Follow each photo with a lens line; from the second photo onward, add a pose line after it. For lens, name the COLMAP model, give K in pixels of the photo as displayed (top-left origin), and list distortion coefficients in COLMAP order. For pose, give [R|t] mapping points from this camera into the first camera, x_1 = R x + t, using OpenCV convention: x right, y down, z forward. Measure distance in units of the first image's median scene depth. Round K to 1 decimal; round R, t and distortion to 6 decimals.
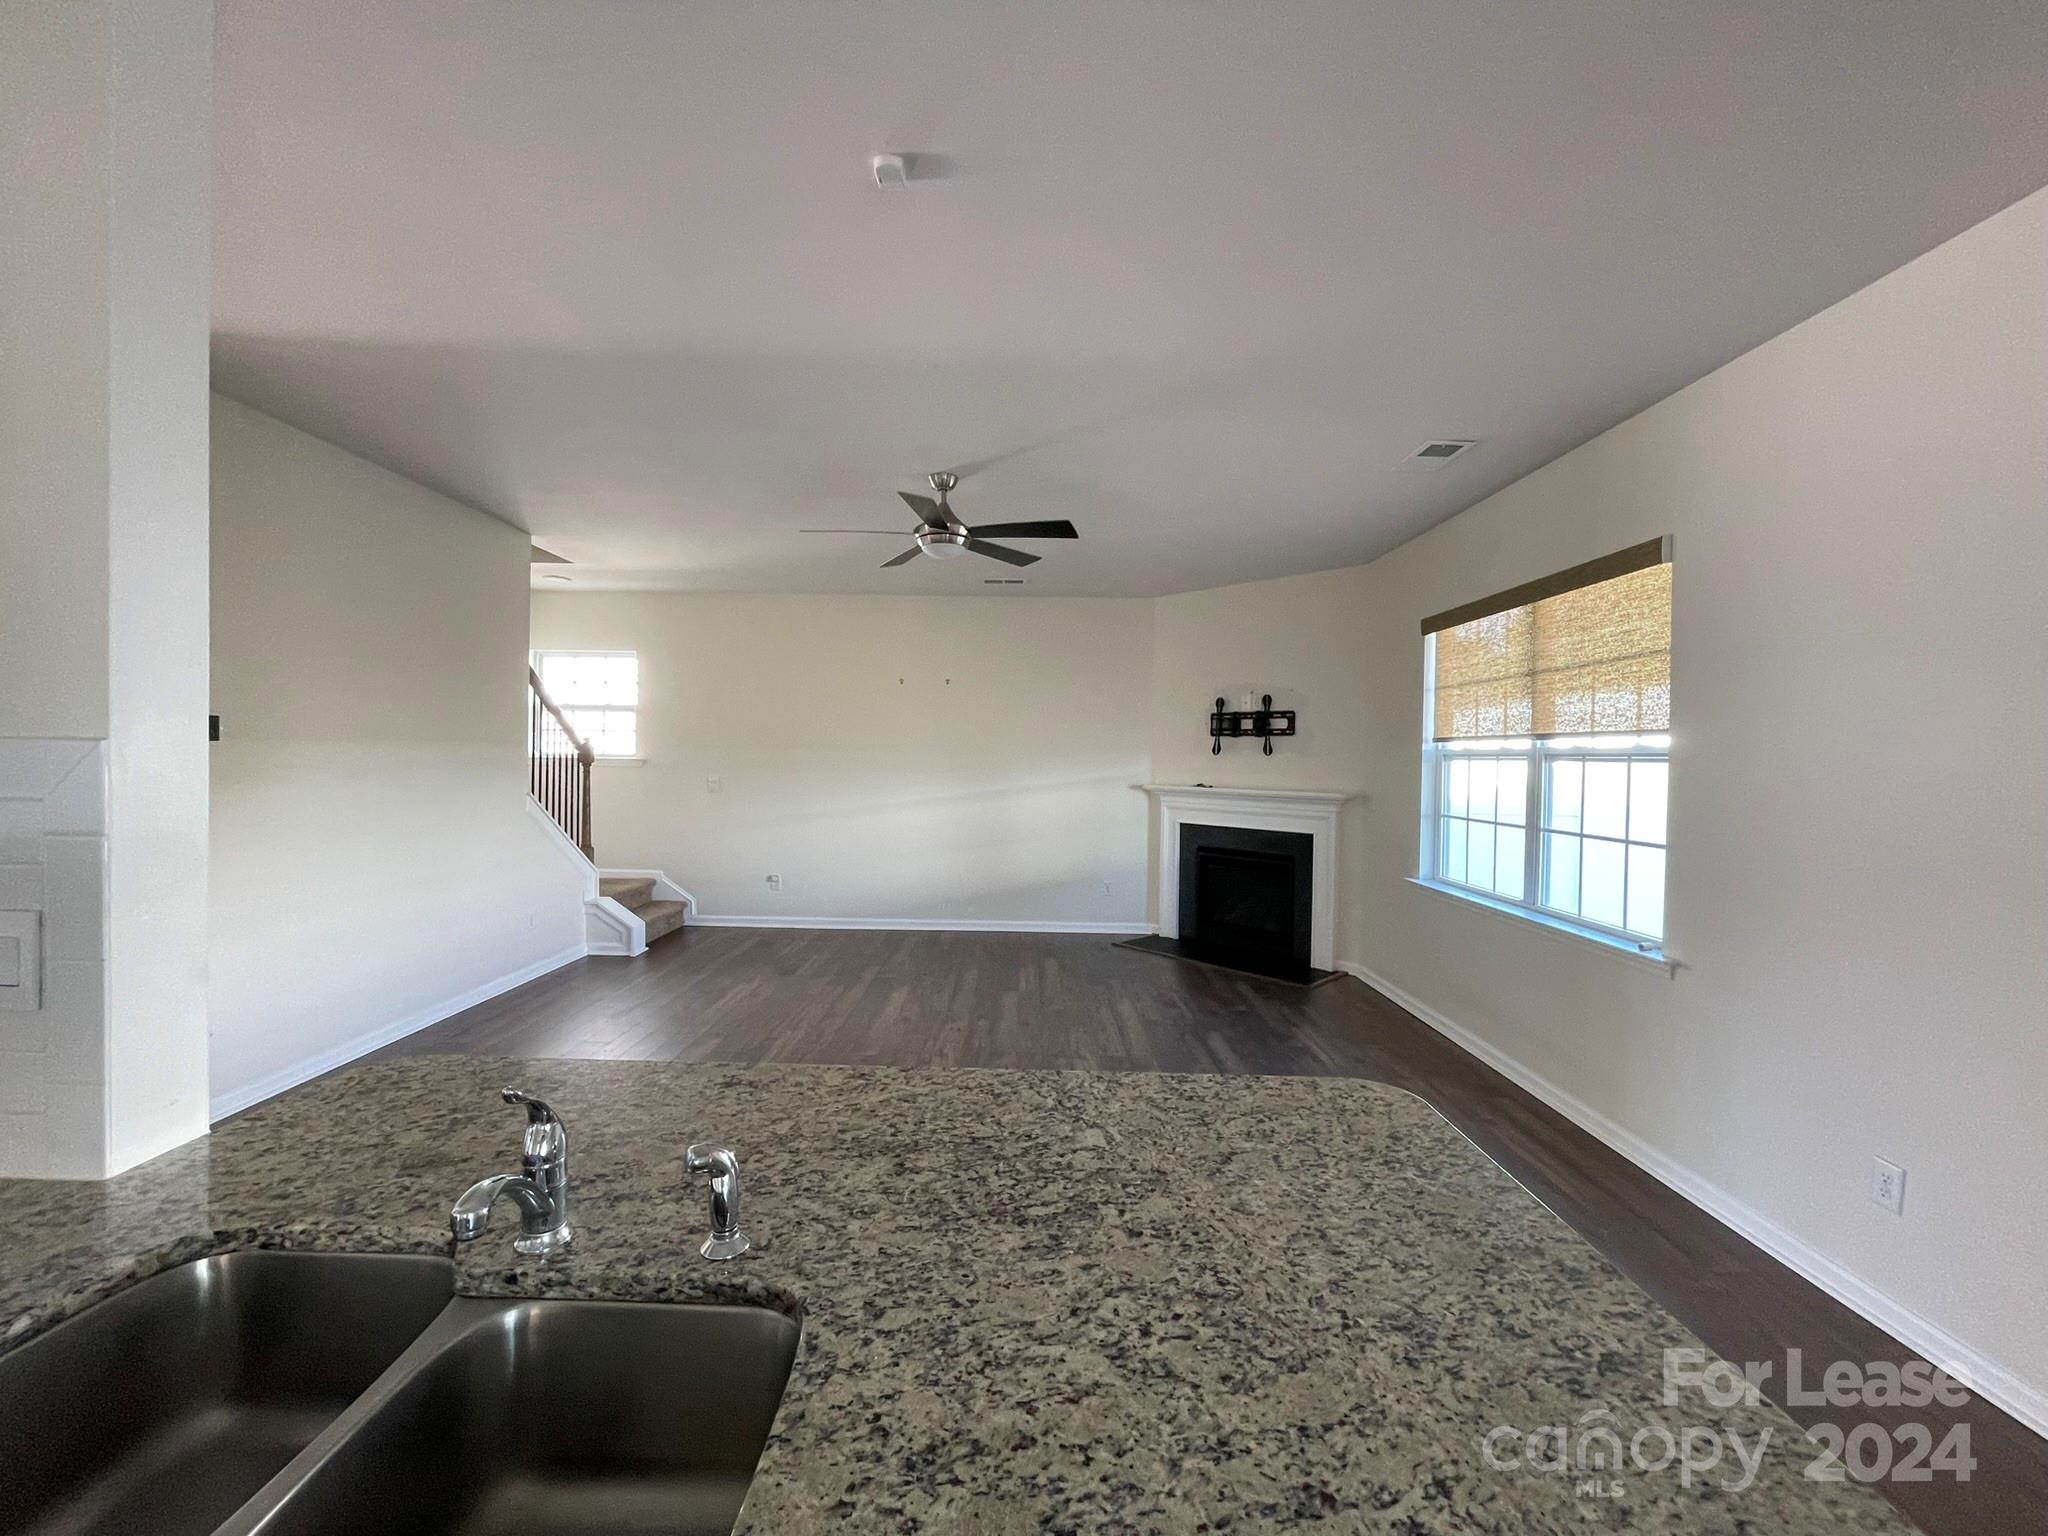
lens RADIAL K [[820.6, 0, 1012.2], [0, 820.6, 778.0], [0, 0, 1]] dist [0.004019, -0.000485]
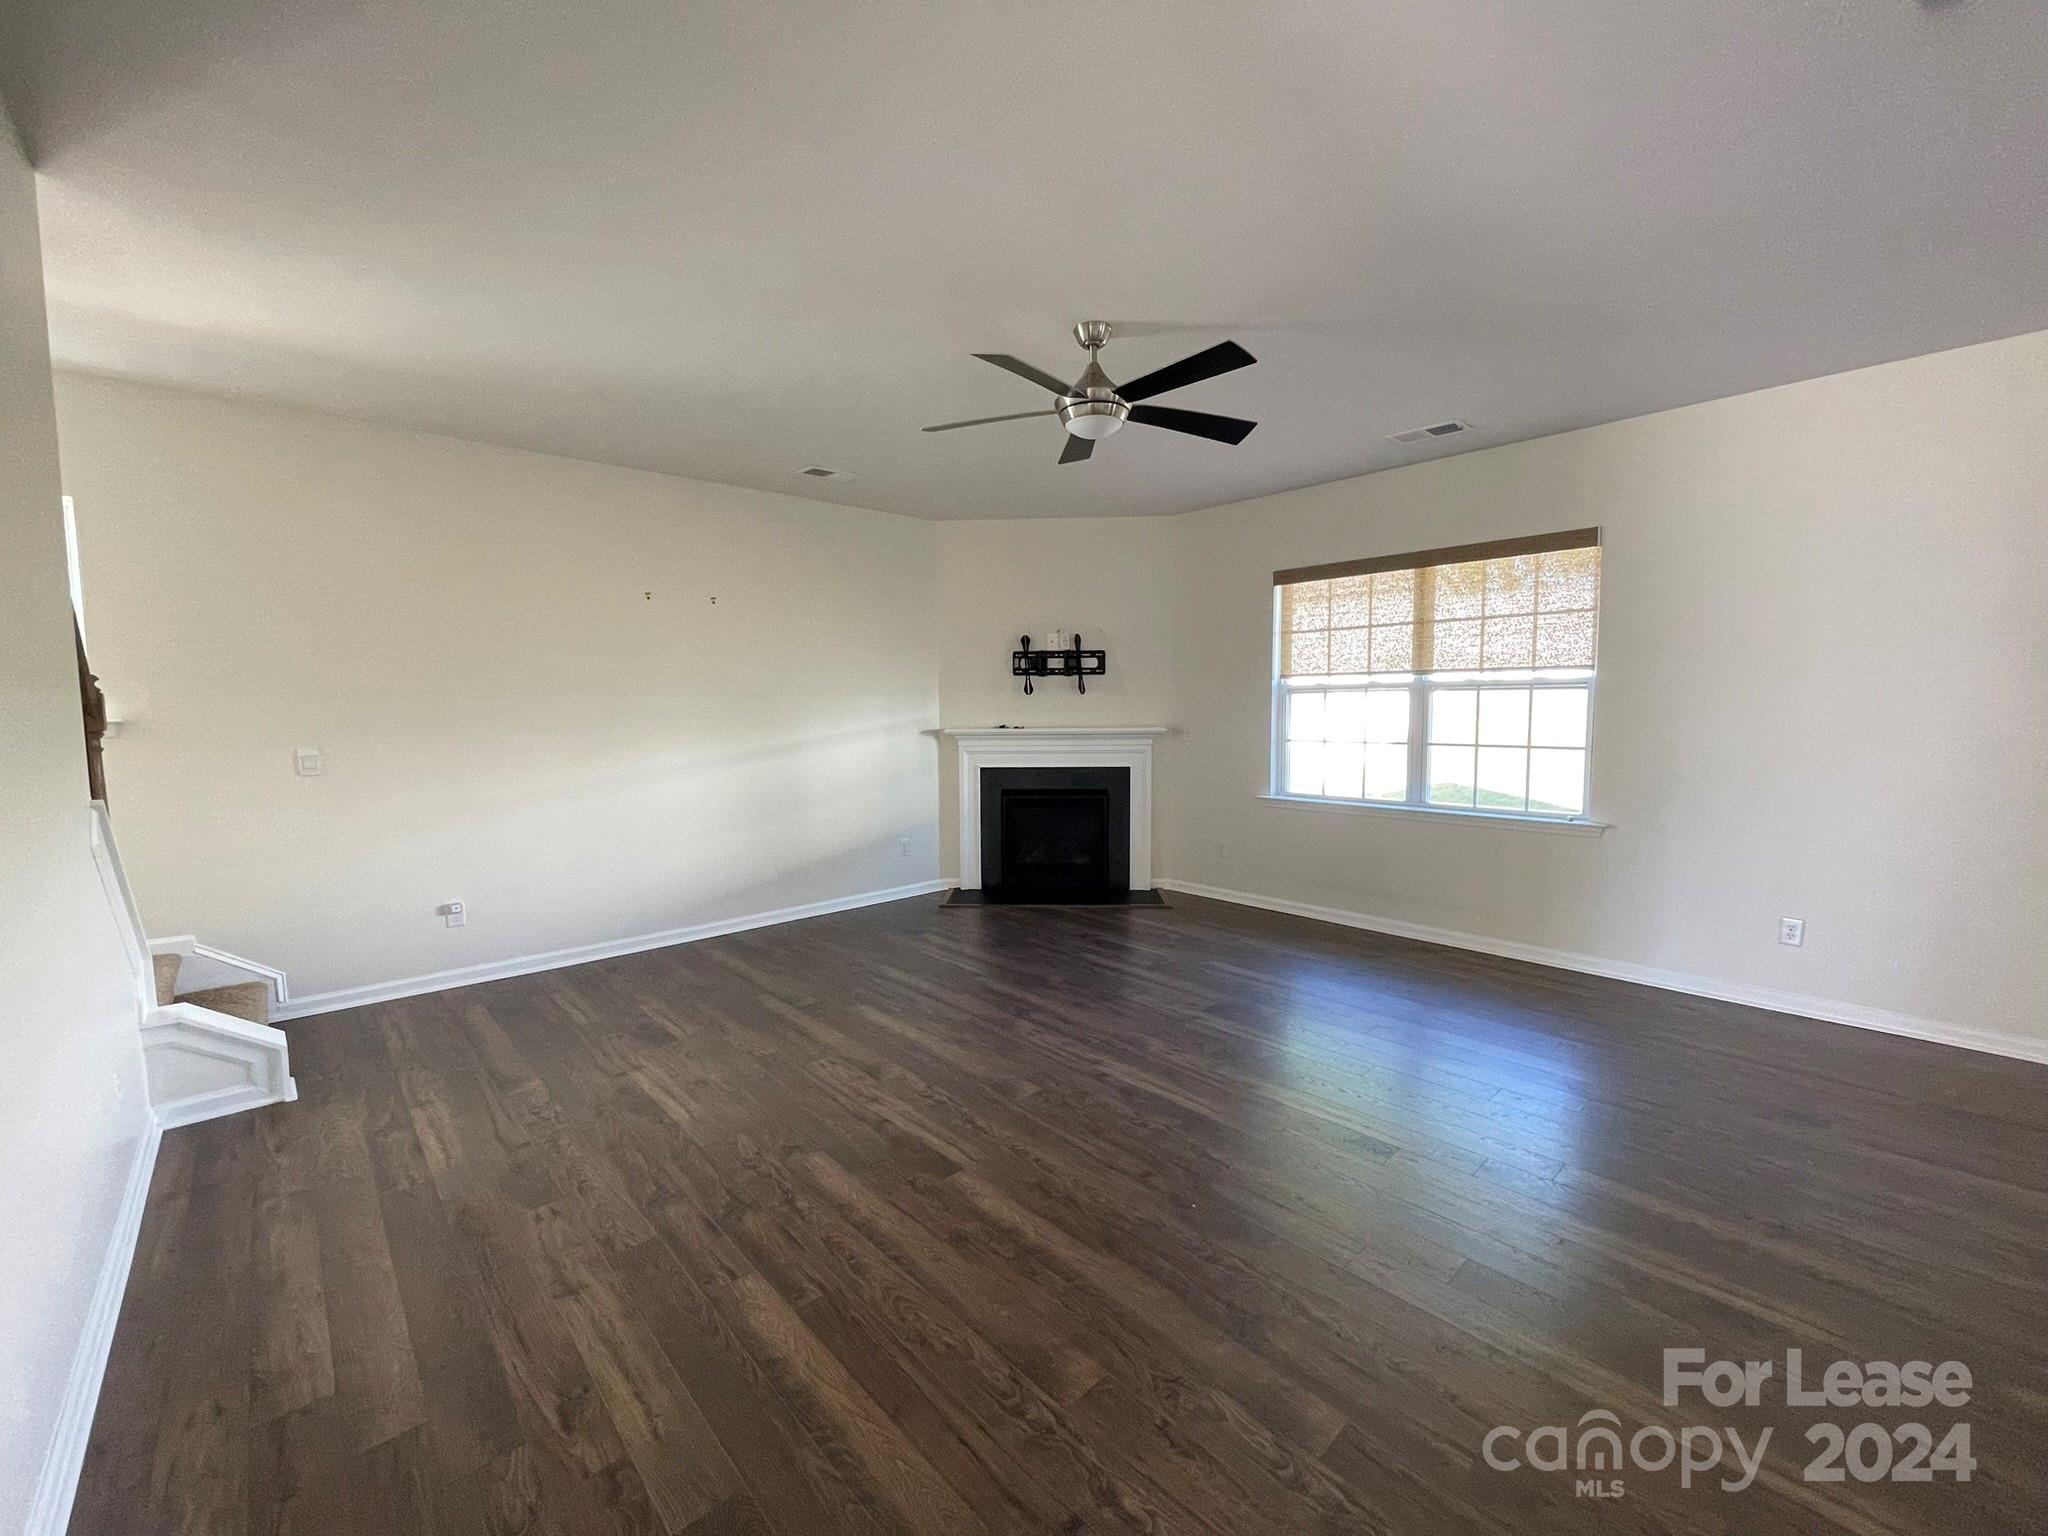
lens RADIAL K [[820.6, 0, 1008.3], [0, 820.6, 773.5], [0, 0, 1]] dist [0.004019, -0.000485]
pose [[0.729815, -0.079092, 0.679055, -0.474446], [0.038516, 0.996464, 0.074667, -0.009052], [-0.682559, -0.028338, 0.730281, 0.327846]]
